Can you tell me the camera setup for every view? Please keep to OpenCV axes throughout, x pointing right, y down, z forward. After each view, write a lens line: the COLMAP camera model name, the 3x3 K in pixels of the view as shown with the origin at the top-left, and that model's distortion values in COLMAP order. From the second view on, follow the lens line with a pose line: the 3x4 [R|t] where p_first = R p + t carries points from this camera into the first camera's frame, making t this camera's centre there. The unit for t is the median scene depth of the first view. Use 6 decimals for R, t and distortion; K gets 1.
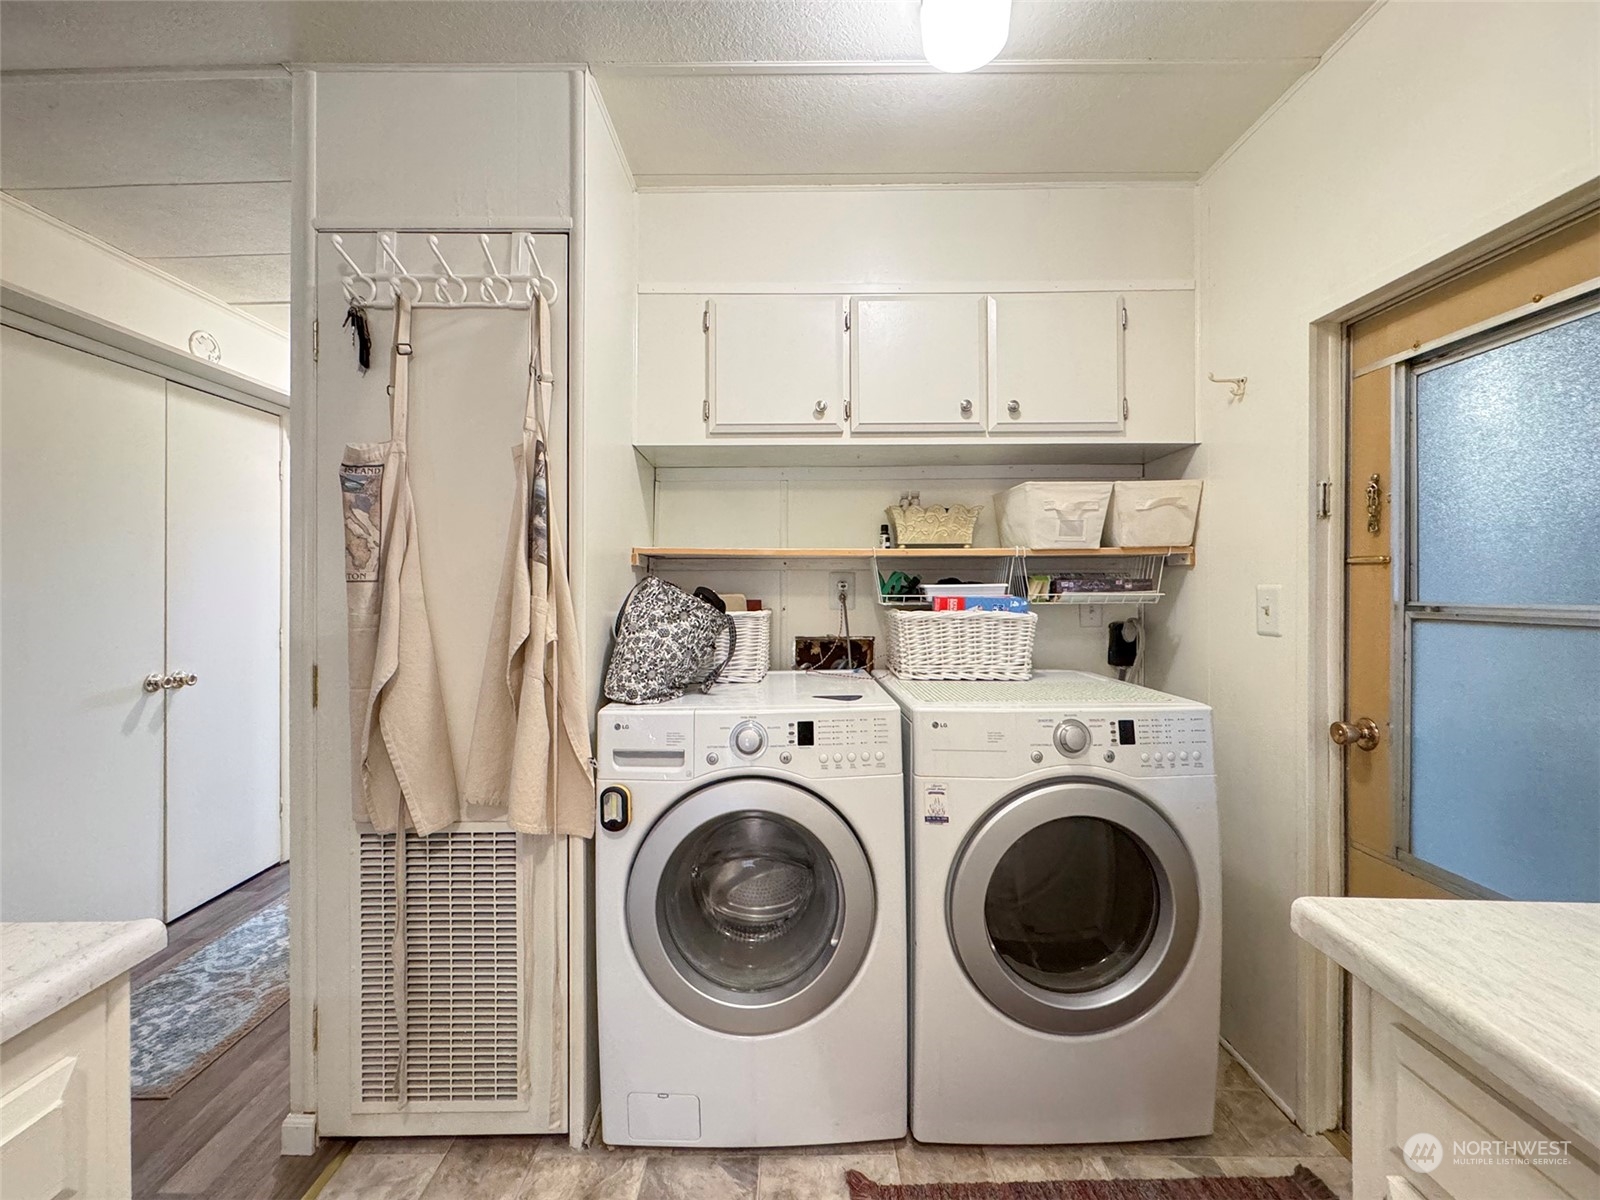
lens RADIAL K [[662.6, 0, 799.3], [0, 662.6, 588.8], [0, 0, 1]] dist [-0.000900, -0.000036]
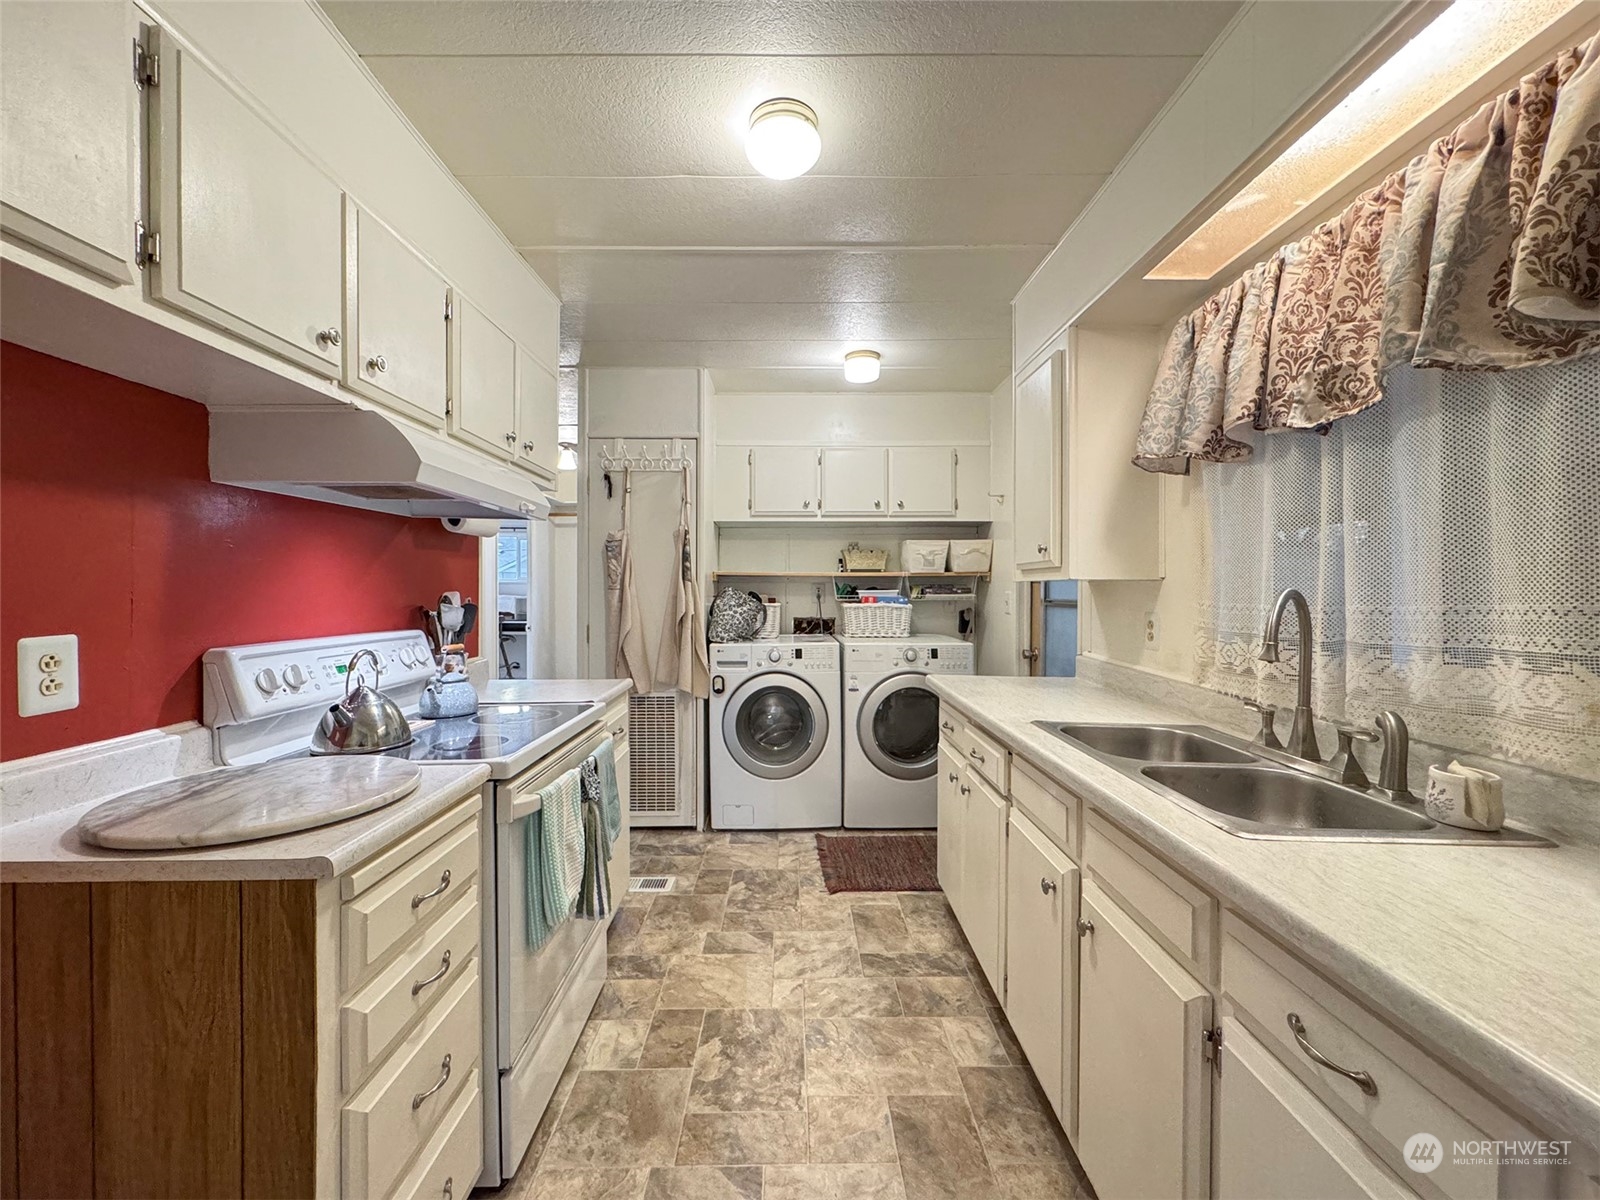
lens RADIAL K [[662.6, 0, 799.3], [0, 662.6, 588.8], [0, 0, 1]] dist [-0.000900, -0.000036]
pose [[0.999962, 0.002291, 0.008396, -0.006761], [-0.002266, 0.999993, -0.002988, -0.005184], [-0.008403, 0.002969, 0.999960, -1.089076]]
